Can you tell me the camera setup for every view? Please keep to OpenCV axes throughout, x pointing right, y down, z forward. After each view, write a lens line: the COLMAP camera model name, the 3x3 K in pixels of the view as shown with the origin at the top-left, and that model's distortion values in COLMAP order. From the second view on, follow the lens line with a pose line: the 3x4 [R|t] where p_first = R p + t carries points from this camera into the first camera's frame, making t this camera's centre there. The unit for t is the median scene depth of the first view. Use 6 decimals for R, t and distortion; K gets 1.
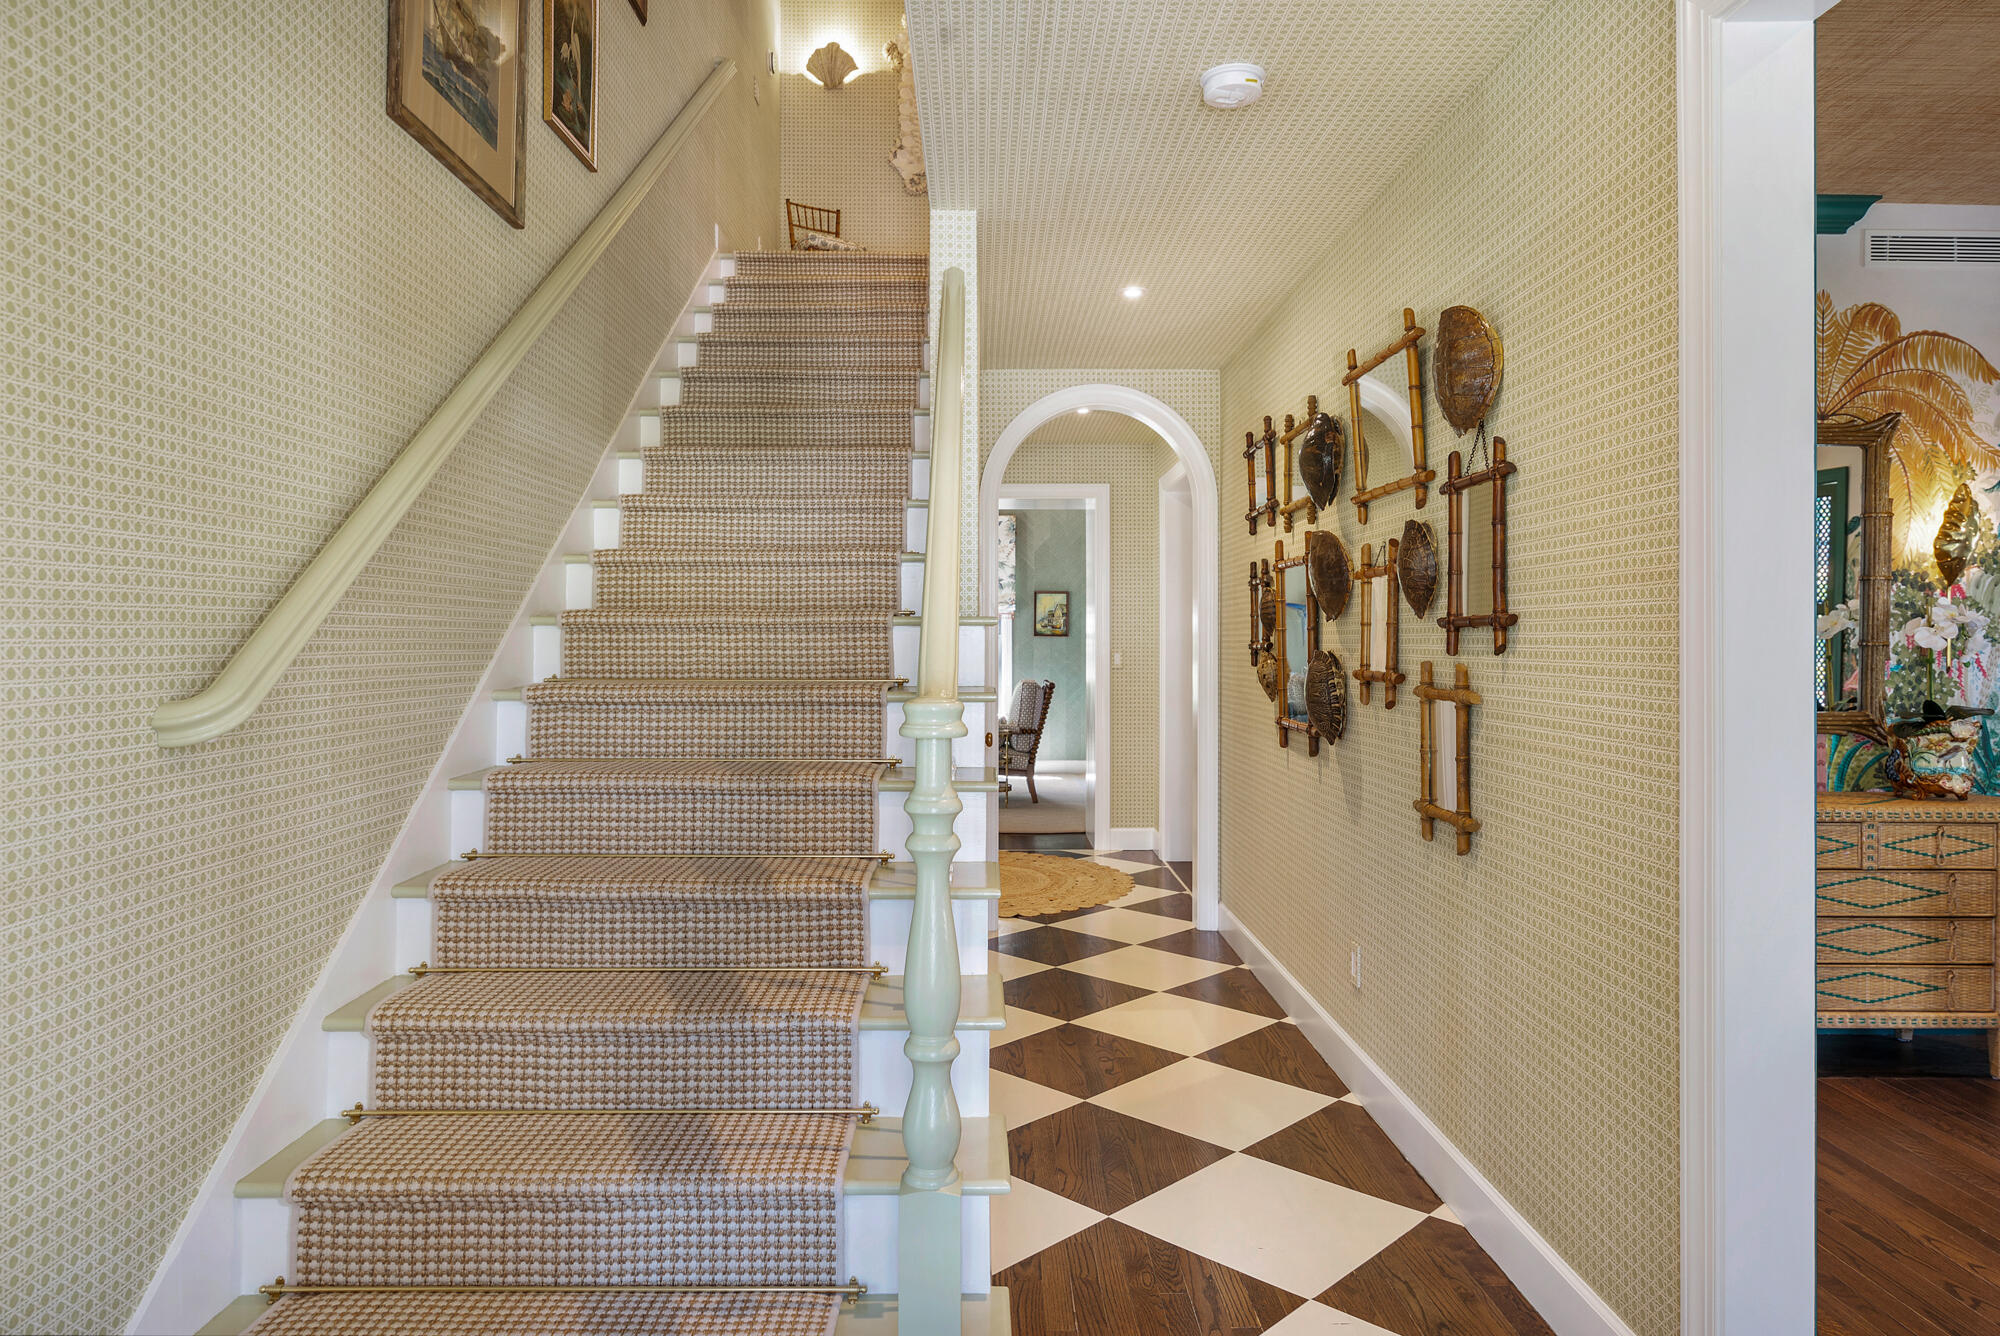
lens RADIAL K [[1221.2, 0, 996.8], [0, 1221.2, 654.0], [0, 0, 1]] dist [-0.004945, -0.001080]
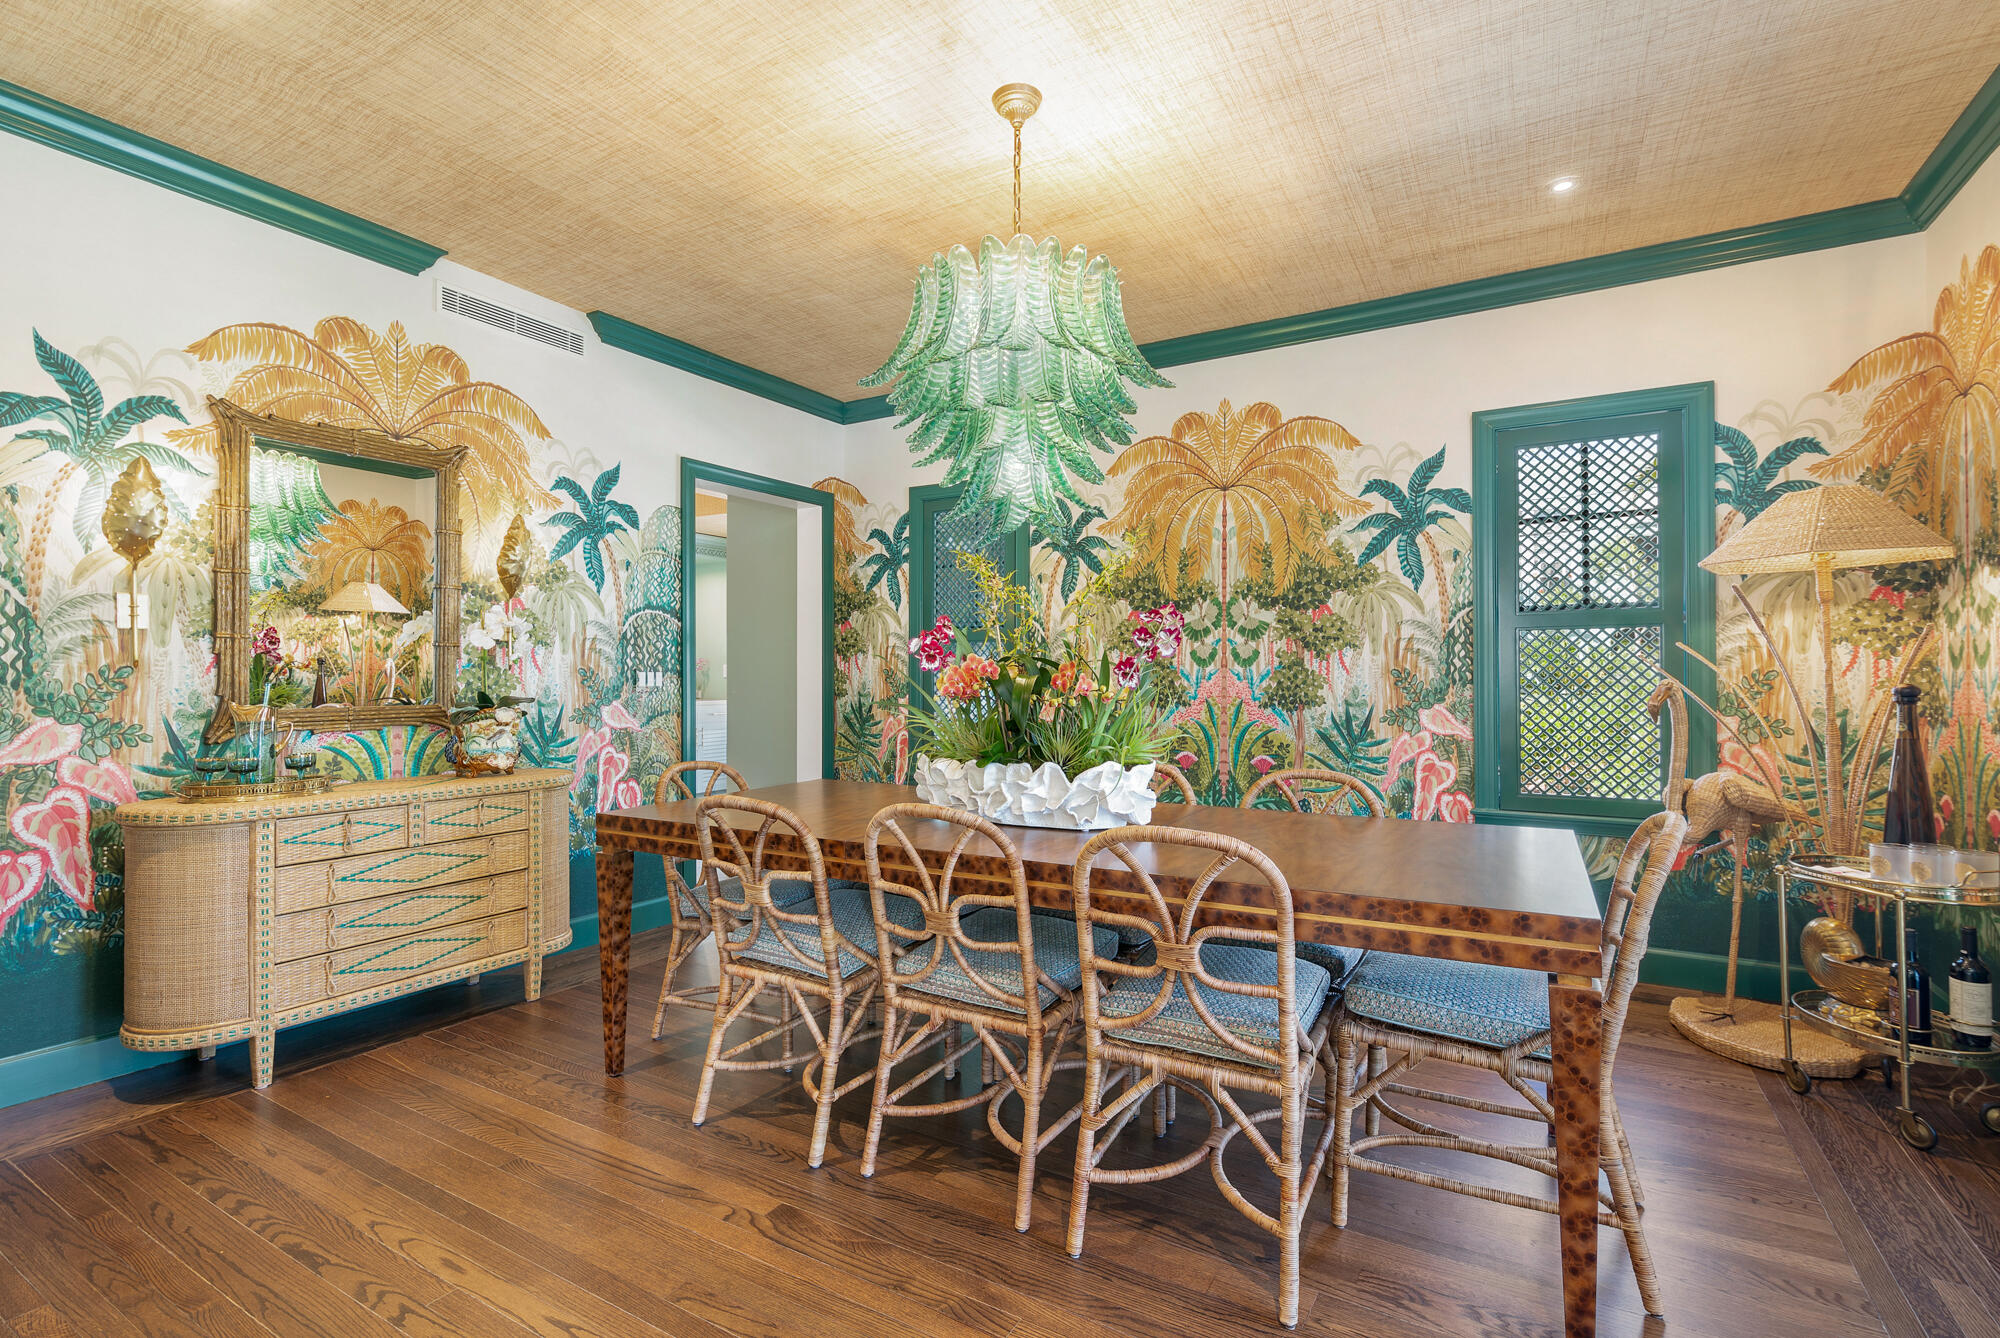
lens RADIAL K [[911.7, 0, 1001.5], [0, 911.7, 675.1], [0, 0, 1]] dist [0.000164, -0.000759]
pose [[0.512072, -0.004602, 0.858930, 0.253286], [0.004173, 0.999987, 0.002870, 0.020307], [-0.858932, 0.002115, 0.512085, 0.113774]]
